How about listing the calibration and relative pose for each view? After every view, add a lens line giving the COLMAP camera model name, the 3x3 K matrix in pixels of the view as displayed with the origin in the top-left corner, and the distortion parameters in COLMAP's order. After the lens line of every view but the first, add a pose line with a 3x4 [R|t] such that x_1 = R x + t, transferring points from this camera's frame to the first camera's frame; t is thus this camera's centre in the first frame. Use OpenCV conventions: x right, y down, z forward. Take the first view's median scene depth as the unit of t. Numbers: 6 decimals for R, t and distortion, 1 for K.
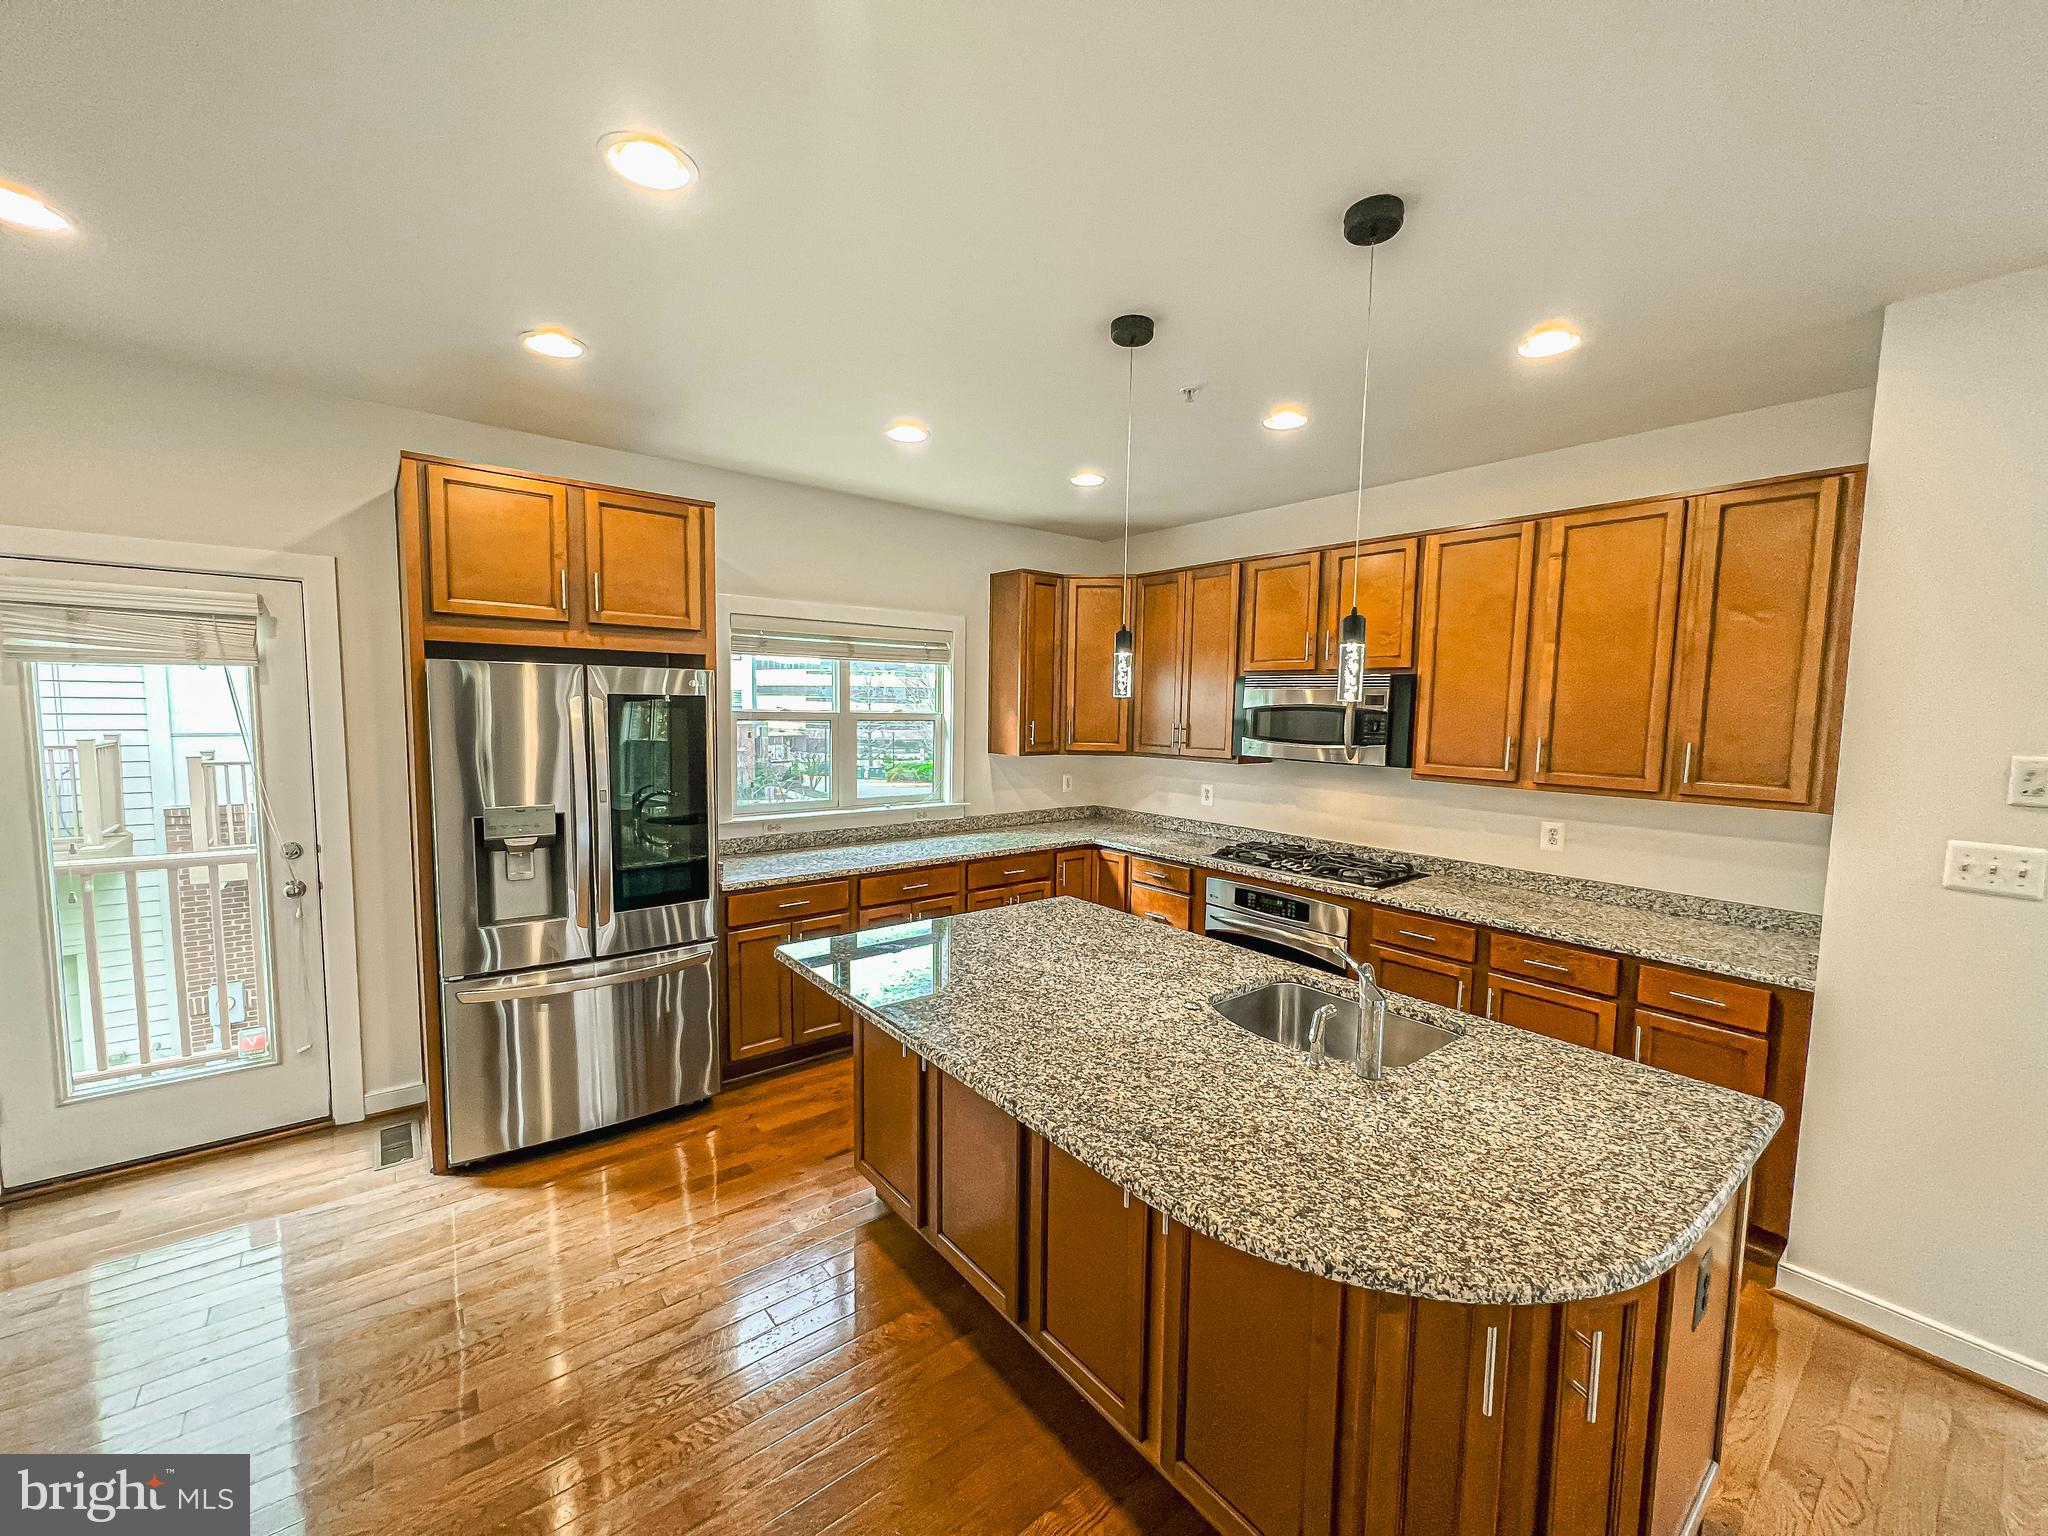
lens RADIAL K [[815.5, 0, 1024.8], [0, 815.5, 778.3], [0, 0, 1]] dist [-0.001870, 0.000309]
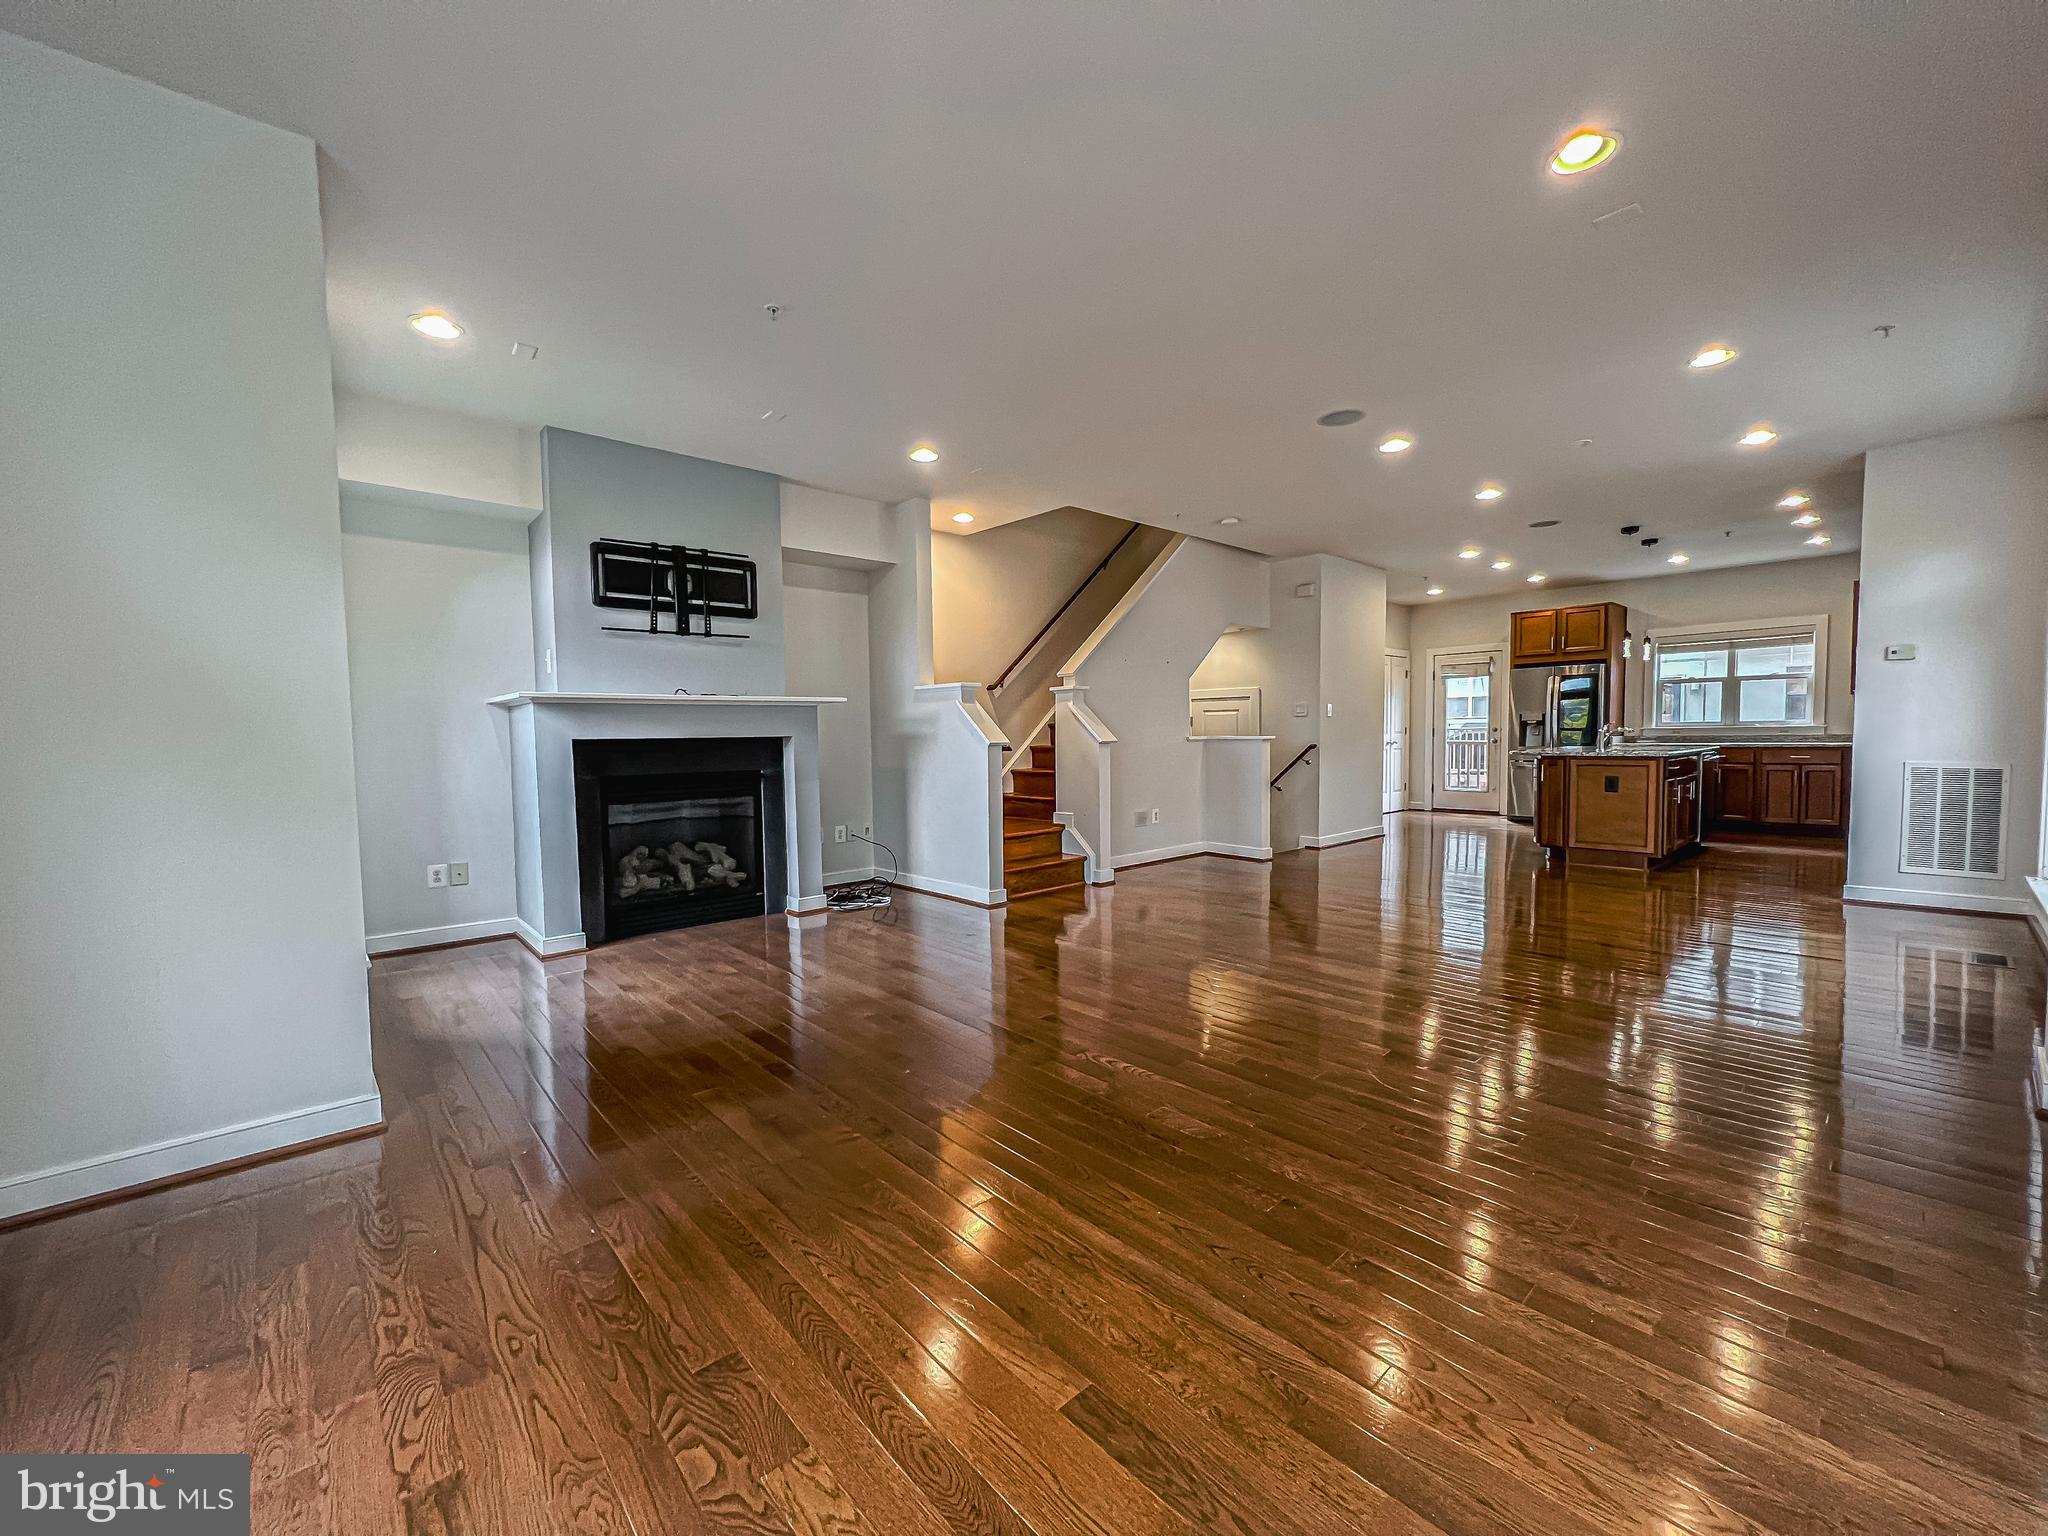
lens RADIAL K [[815.5, 0, 1027.2], [0, 815.5, 780.3], [0, 0, 1]] dist [-0.001870, 0.000309]
pose [[0.061932, 0.039112, -0.997314, 2.288604], [-0.071201, 0.996859, 0.034673, 0.307927], [0.995538, 0.068862, 0.064522, -1.108442]]
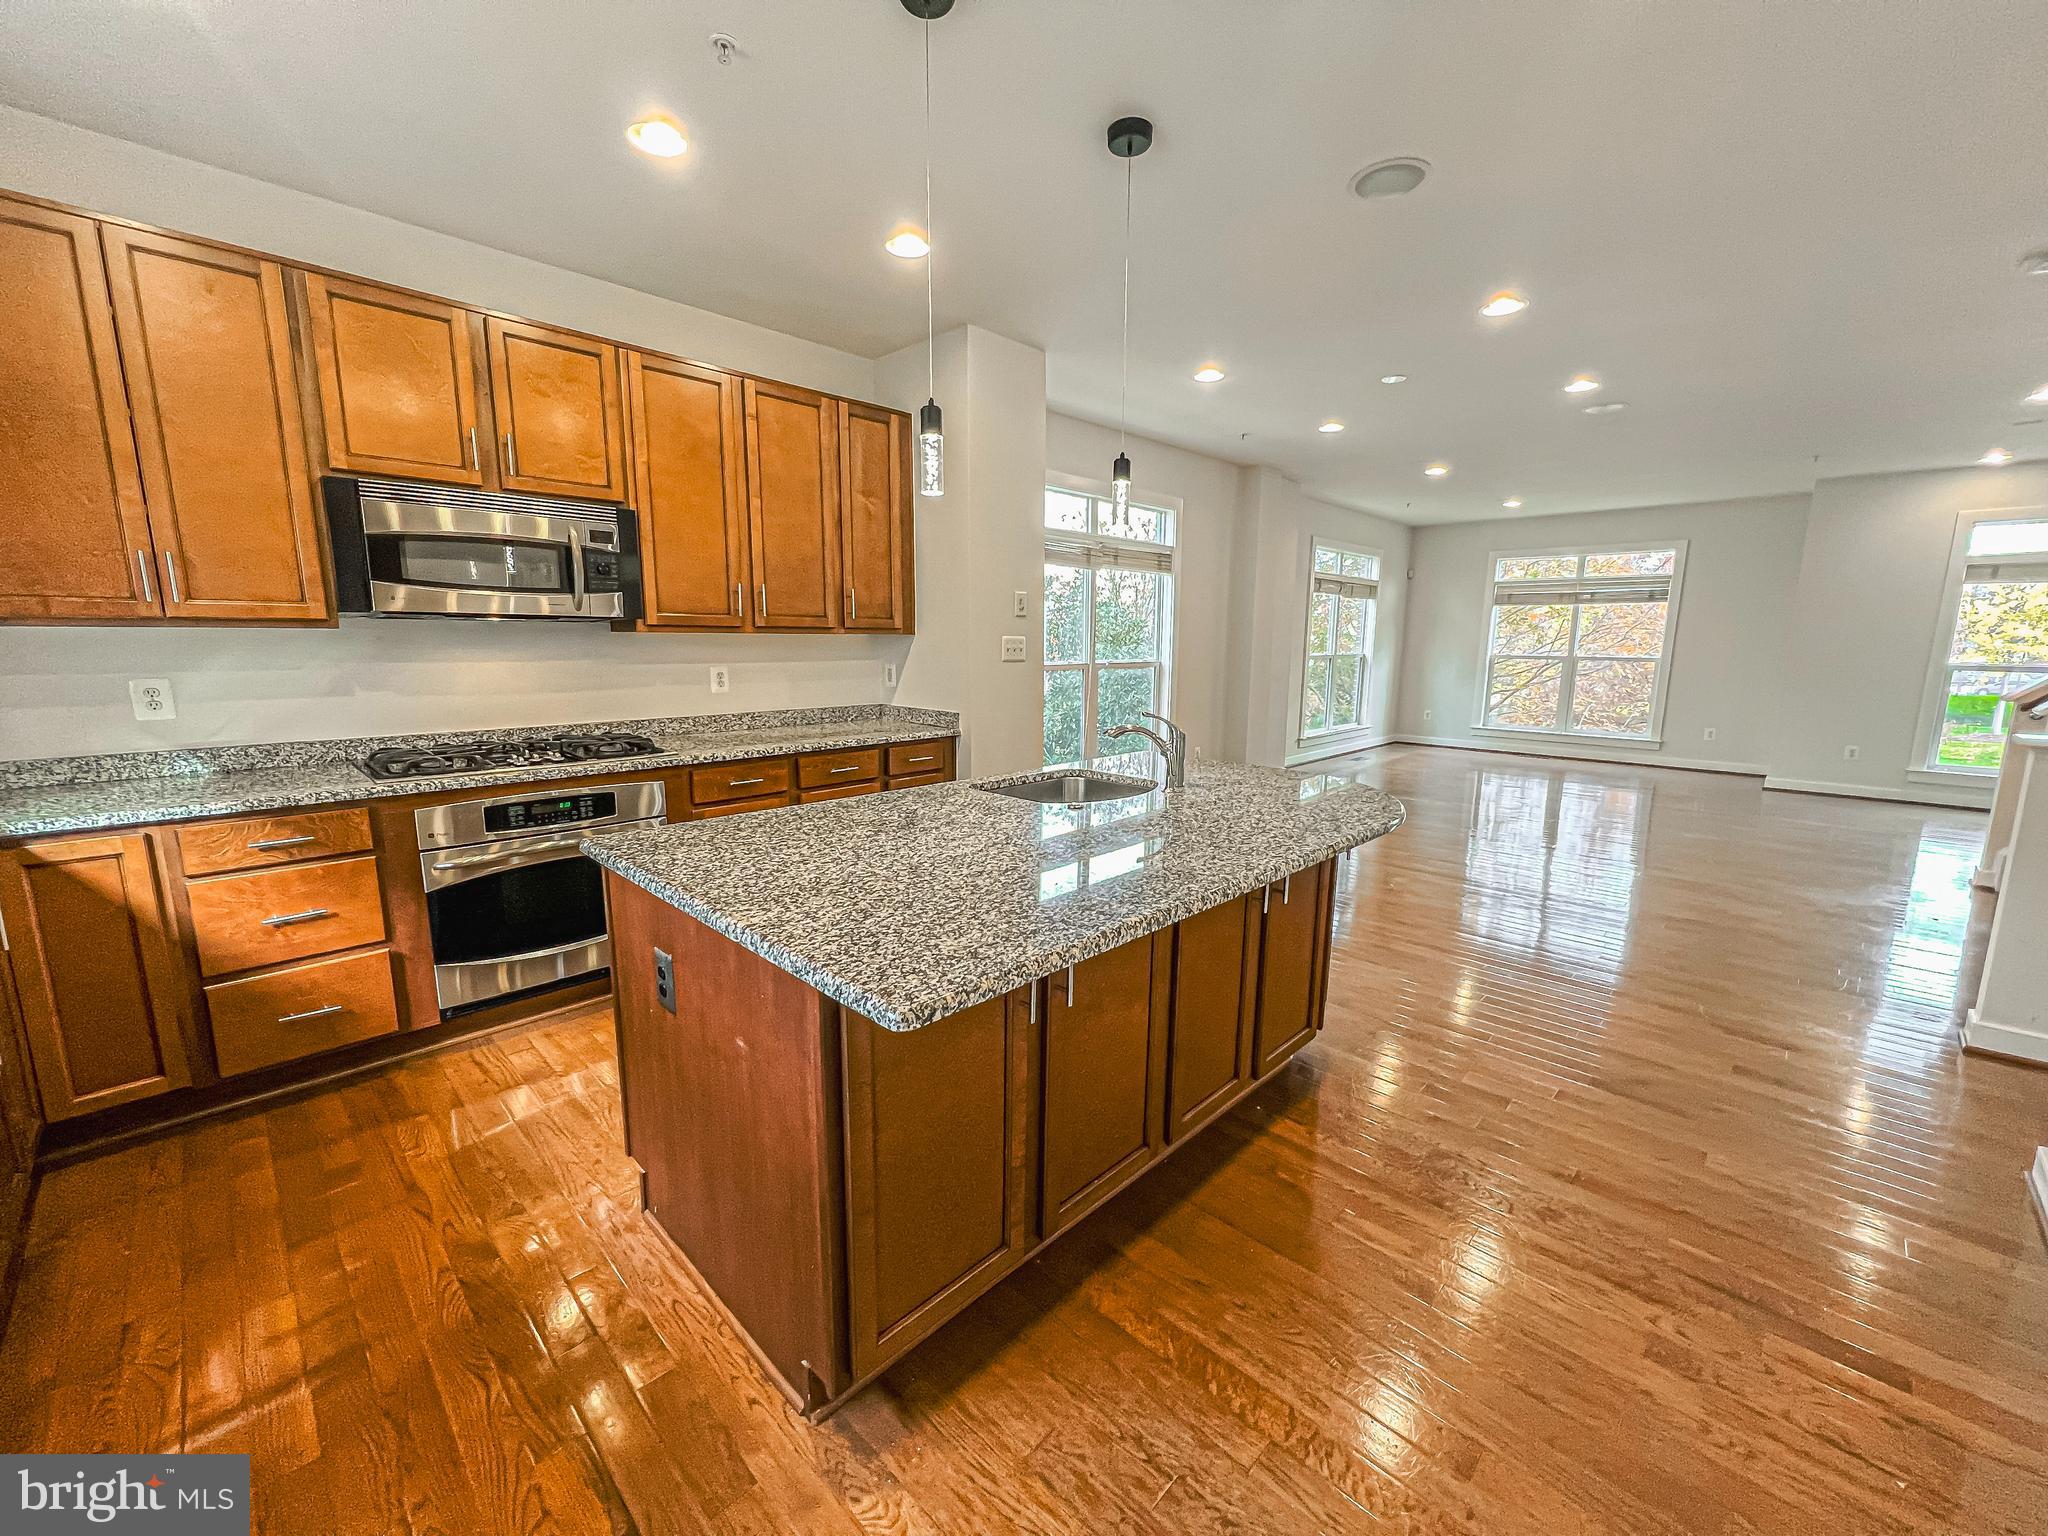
lens RADIAL K [[815.5, 0, 1022.2], [0, 815.5, 776.3], [0, 0, 1]] dist [-0.001870, 0.000309]
pose [[-0.117817, -0.186390, 0.975386, -0.544416], [0.078800, 0.977375, 0.196289, 0.015580], [-0.989904, 0.099987, -0.100464, 0.776315]]
